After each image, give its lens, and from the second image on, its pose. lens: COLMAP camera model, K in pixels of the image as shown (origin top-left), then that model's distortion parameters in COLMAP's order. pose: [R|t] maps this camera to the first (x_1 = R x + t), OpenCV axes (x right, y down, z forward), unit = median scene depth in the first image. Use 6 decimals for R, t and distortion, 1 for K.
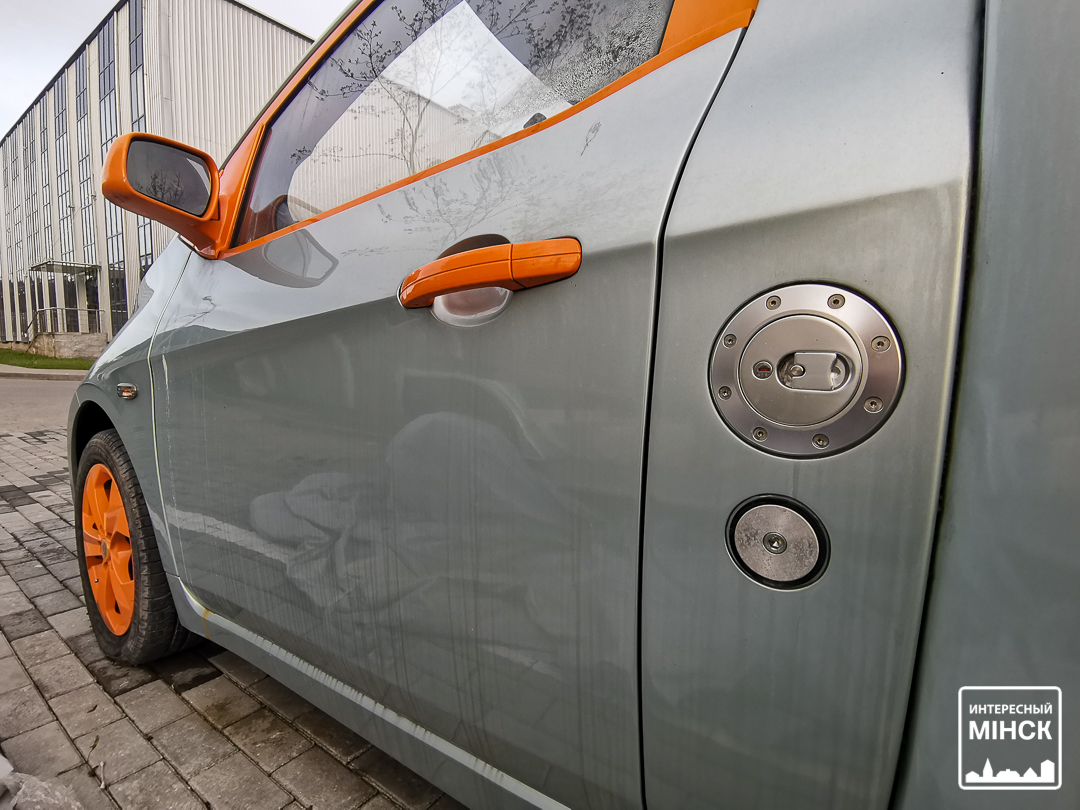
lens RADIAL K [[520.6, 0, 540.0], [0, 520.6, 405.0], [0, 0, 1]] dist [0.039493, -0.035191]
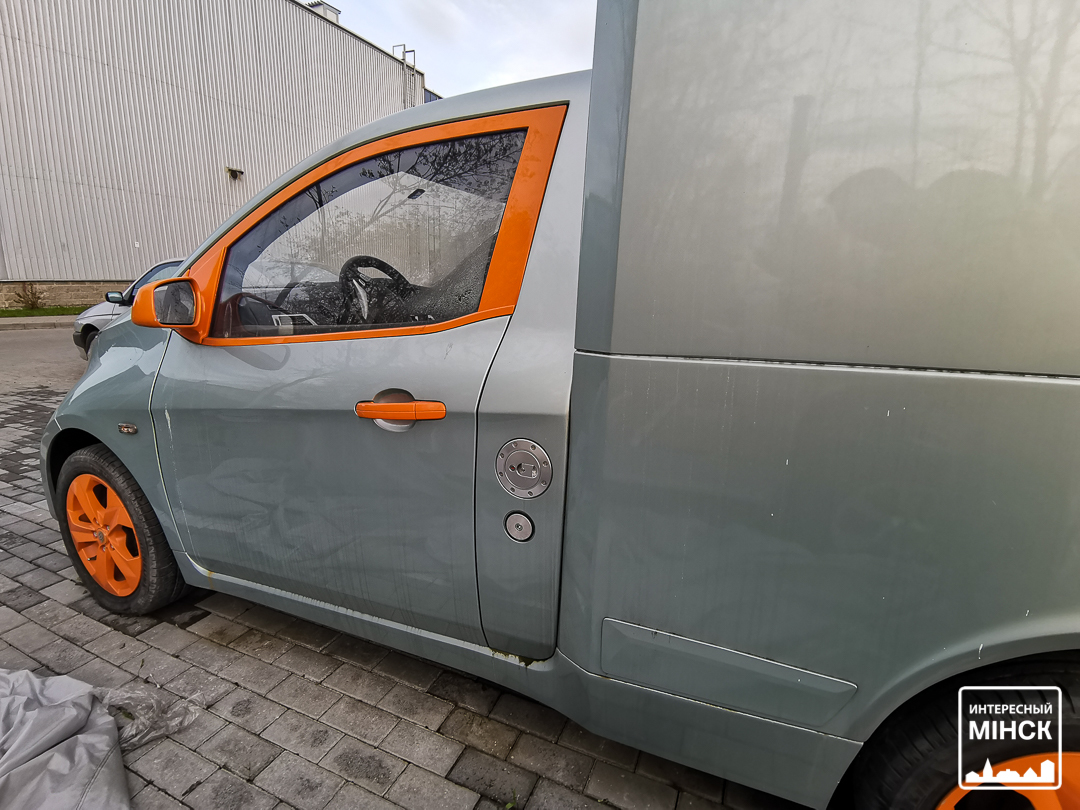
lens RADIAL K [[528.8, 0, 556.7], [0, 528.8, 402.0], [0, 0, 1]] dist [-0.038497, -0.000728]
pose [[0.971472, -0.046303, 0.232592, 0.004593], [0.015555, 0.991083, 0.132331, -0.236045], [-0.236645, -0.124938, 0.963530, -0.518986]]
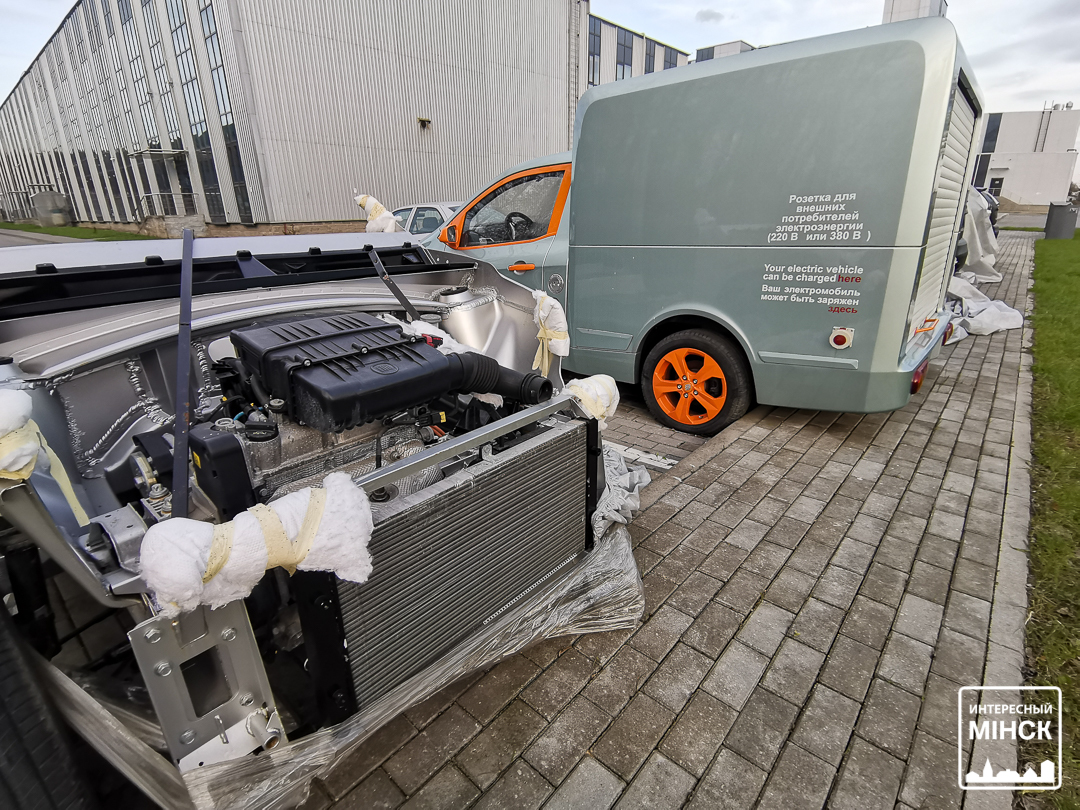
lens RADIAL K [[520.6, 0, 540.0], [0, 520.6, 405.0], [0, 0, 1]] dist [0.039493, -0.035191]
pose [[0.995882, 0.003120, -0.090610, 0.316780], [0.019749, 0.967946, 0.250379, -0.085199], [0.088487, -0.251137, 0.963898, -2.505160]]
